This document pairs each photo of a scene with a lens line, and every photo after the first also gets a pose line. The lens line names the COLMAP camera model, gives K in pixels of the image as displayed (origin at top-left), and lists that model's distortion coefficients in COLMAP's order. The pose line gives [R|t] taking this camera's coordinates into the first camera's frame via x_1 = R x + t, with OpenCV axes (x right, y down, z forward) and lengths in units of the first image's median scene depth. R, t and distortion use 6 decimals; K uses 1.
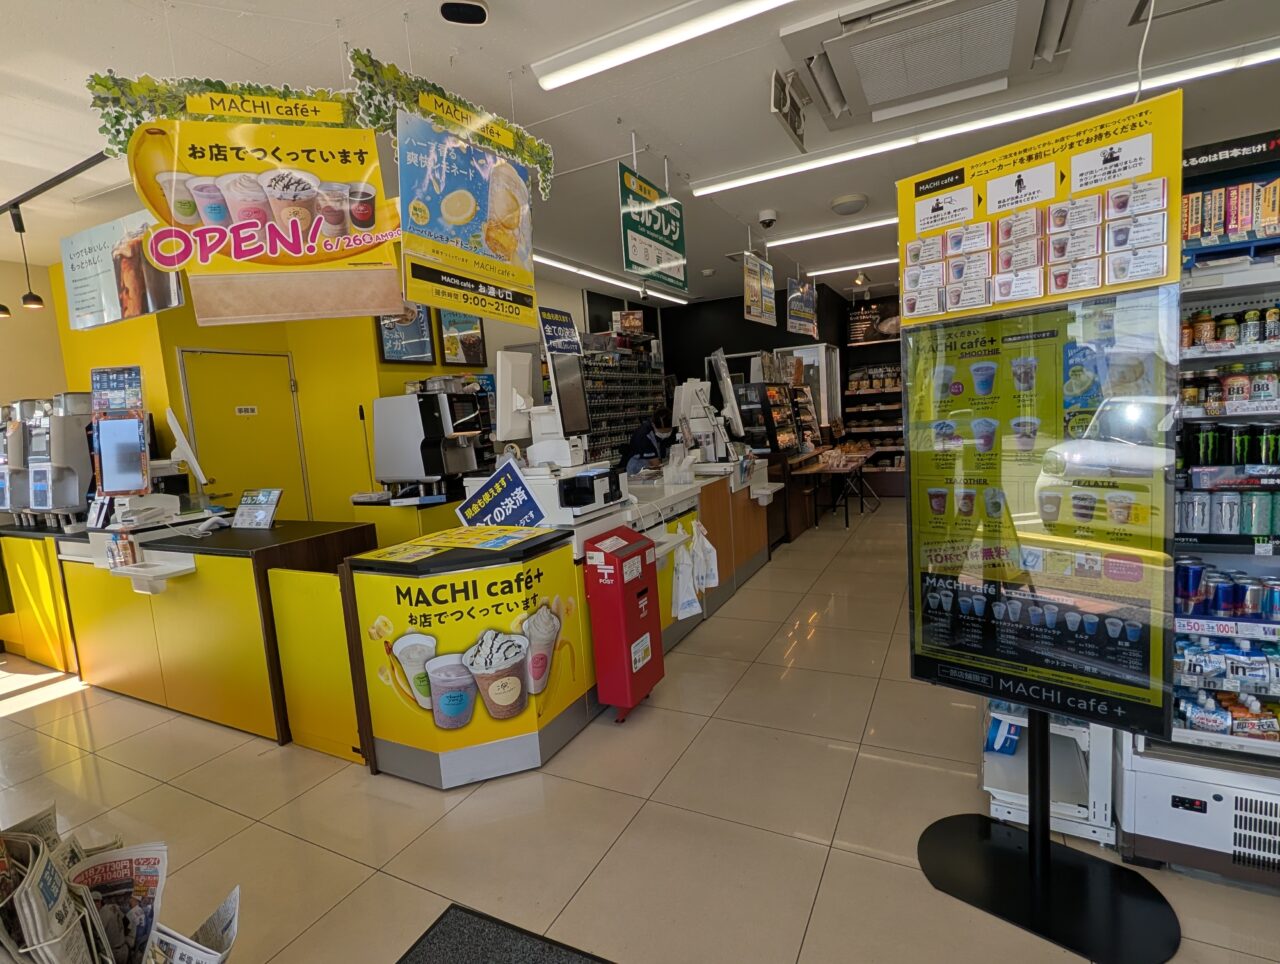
lens RADIAL K [[618.5, 0, 635.0], [0, 618.5, 480.1], [0, 0, 1]] dist [-0.005343, 0.001056]
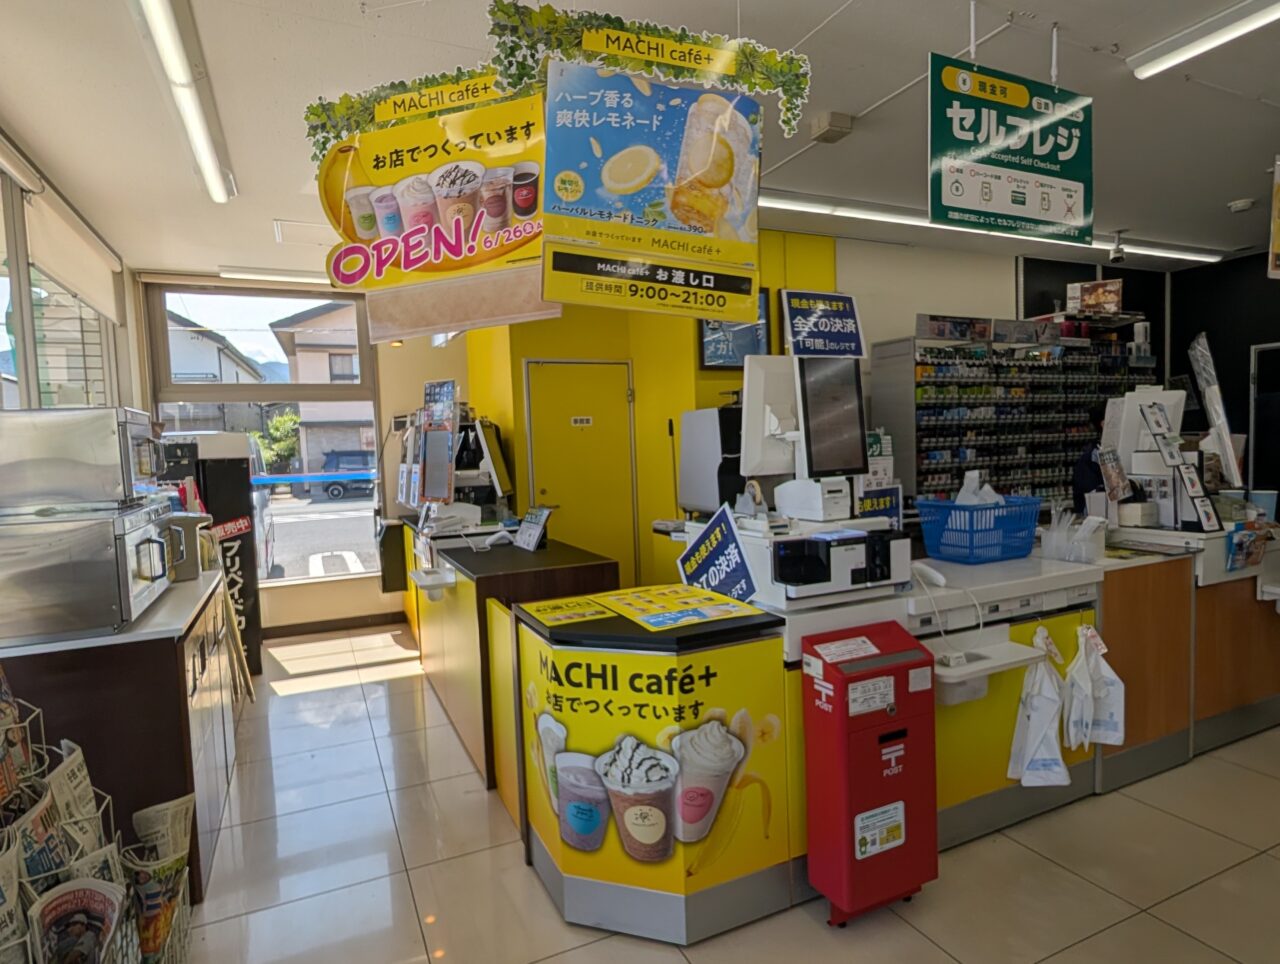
lens RADIAL K [[726.6, 0, 642.7], [0, 726.6, 489.6], [0, 0, 1]] dist [-0.003570, -0.000920]
pose [[0.798169, 0.079272, -0.597196, 0.237187], [-0.086919, 0.996086, 0.016051, -0.057841], [0.596131, 0.039096, 0.801935, 0.261612]]
